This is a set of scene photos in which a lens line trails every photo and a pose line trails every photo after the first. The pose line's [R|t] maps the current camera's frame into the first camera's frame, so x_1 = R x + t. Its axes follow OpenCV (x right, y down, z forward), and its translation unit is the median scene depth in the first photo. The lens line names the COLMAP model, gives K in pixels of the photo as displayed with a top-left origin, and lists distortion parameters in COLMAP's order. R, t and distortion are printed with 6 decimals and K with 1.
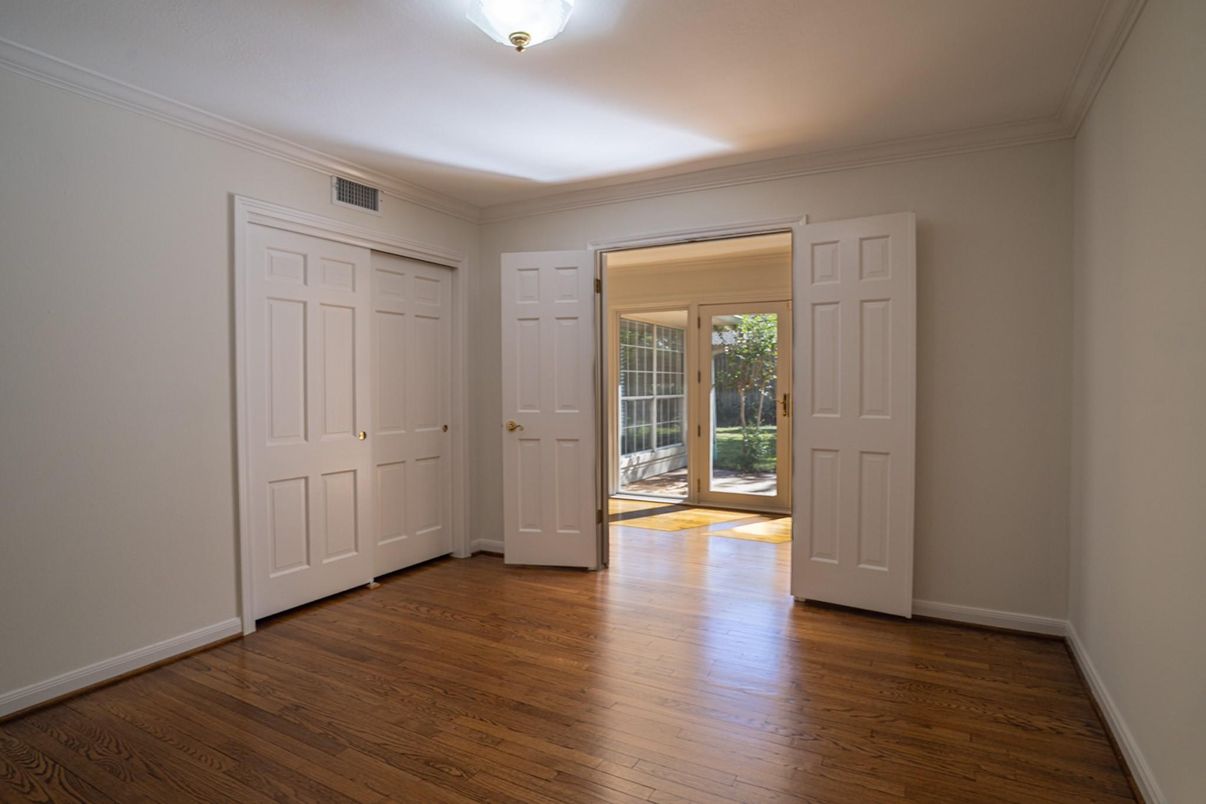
lens RADIAL K [[608.3, 0, 608.6], [0, 608.3, 377.3], [0, 0, 1]] dist [-0.031255, 0.000887]
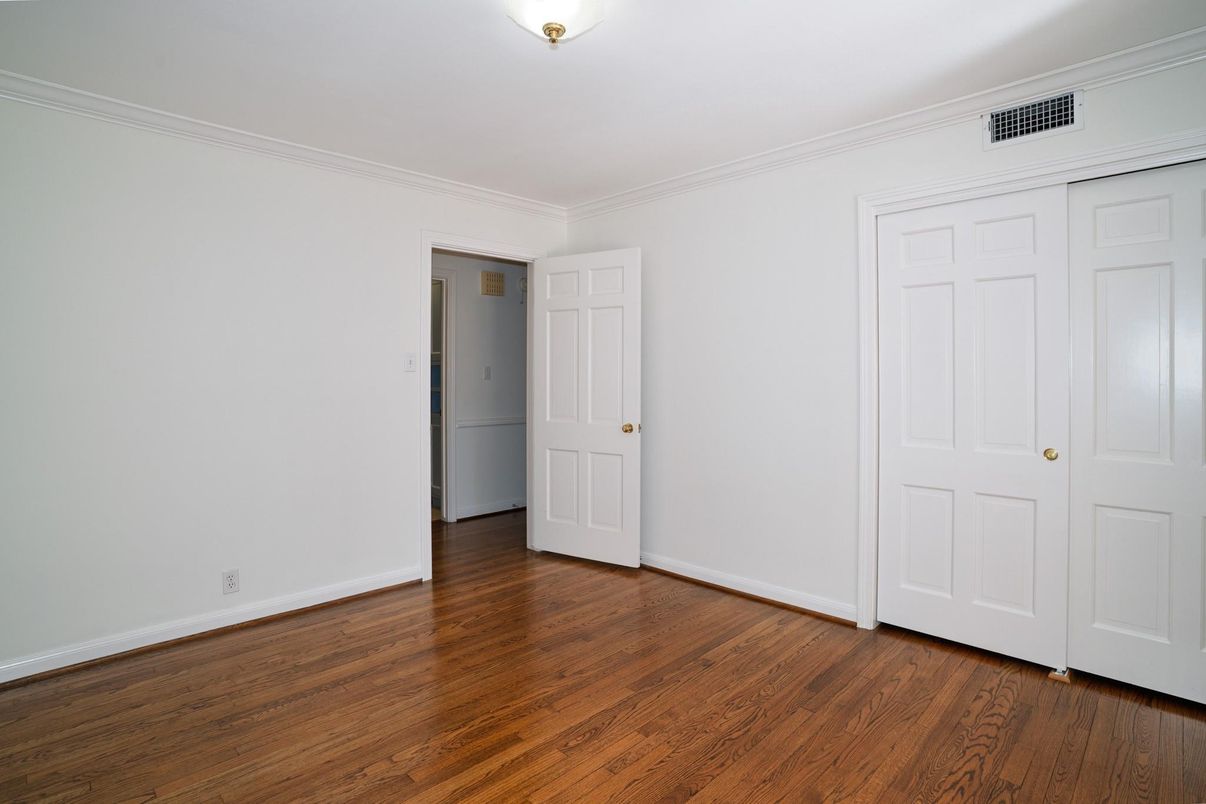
lens RADIAL K [[608.3, 0, 608.6], [0, 608.3, 377.3], [0, 0, 1]] dist [-0.031255, 0.000887]
pose [[-0.251592, 0.001354, -0.967832, 0.489459], [0.007909, 0.999969, -0.000657, 0.003203], [0.967801, -0.007819, -0.251595, 0.850352]]
